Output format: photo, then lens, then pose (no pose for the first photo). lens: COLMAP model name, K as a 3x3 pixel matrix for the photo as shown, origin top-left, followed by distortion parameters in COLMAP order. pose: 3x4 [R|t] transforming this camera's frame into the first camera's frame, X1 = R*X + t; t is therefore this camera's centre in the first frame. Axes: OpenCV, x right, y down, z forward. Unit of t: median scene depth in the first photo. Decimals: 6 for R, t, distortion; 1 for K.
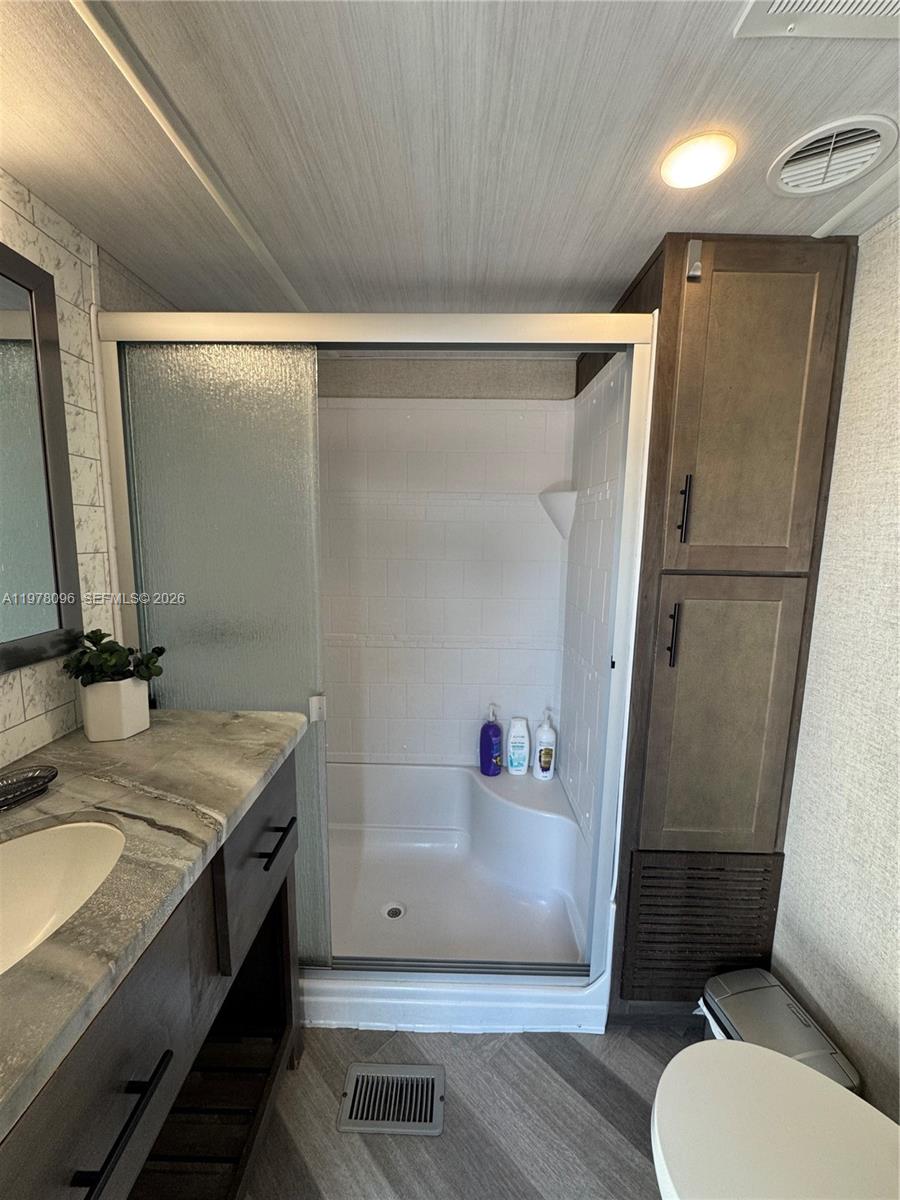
lens RADIAL K [[482.3, 0, 451.9], [0, 482.3, 598.4], [0, 0, 1]] dist [-0.004397, 0.000824]
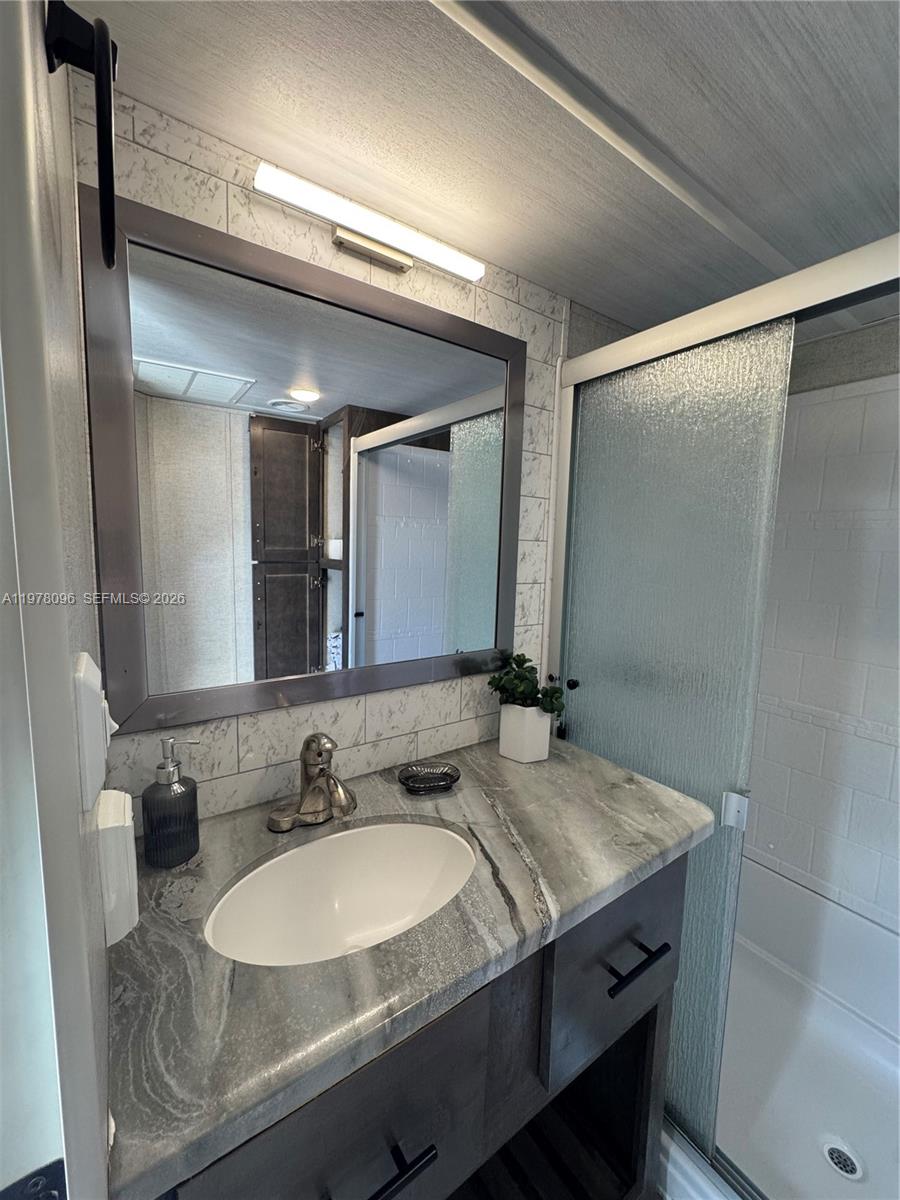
lens RADIAL K [[482.3, 0, 444.8], [0, 482.3, 599.1], [0, 0, 1]] dist [-0.004397, 0.000824]
pose [[0.582007, 0.091013, -0.808075, 0.033418], [-0.126693, 0.991731, 0.020448, -0.059333], [0.803254, 0.090477, 0.588725, 0.206028]]
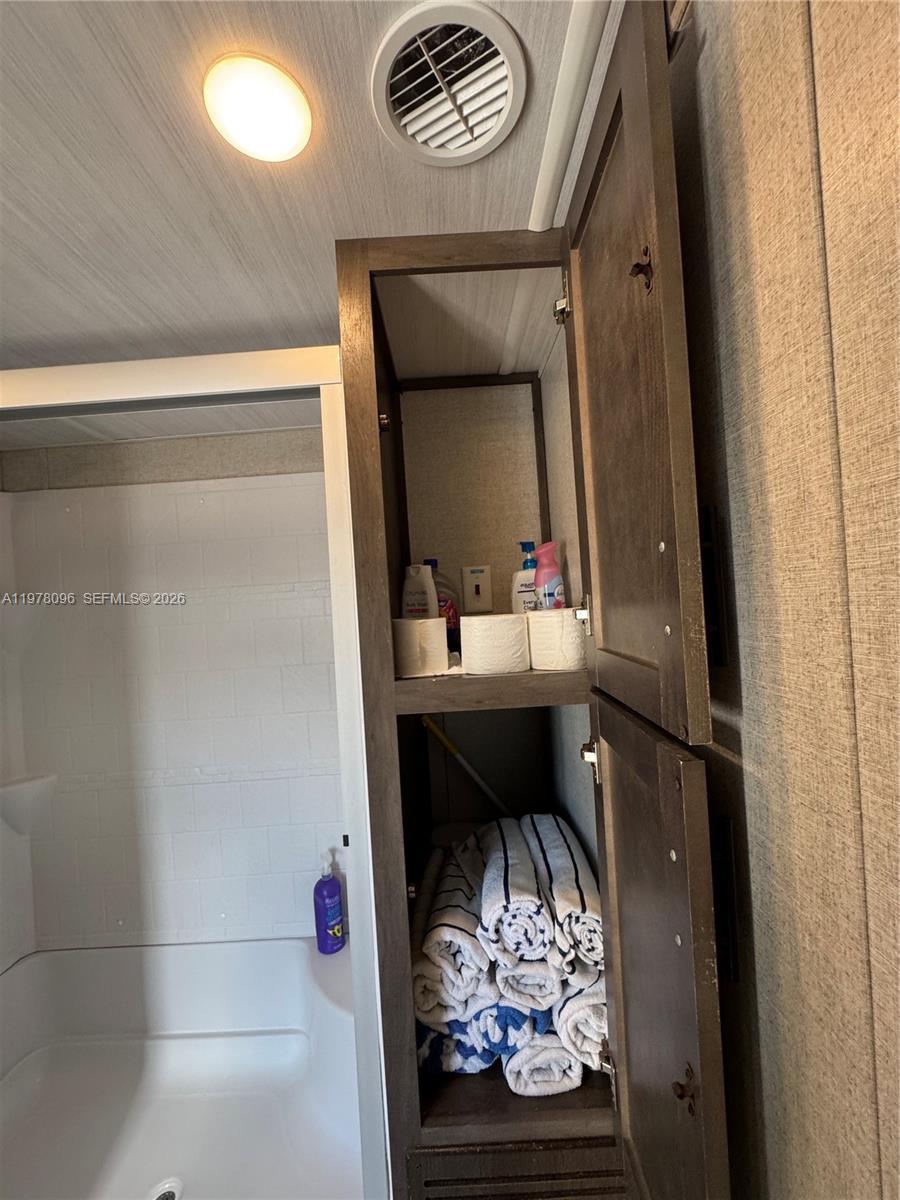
lens RADIAL K [[482.3, 0, 449.3], [0, 482.3, 599.1], [0, 0, 1]] dist [-0.004397, 0.000824]
pose [[0.996819, -0.079546, 0.004994, 0.576433], [0.079445, 0.986598, -0.142522, -0.097118], [0.006410, 0.142465, 0.989779, 0.349081]]
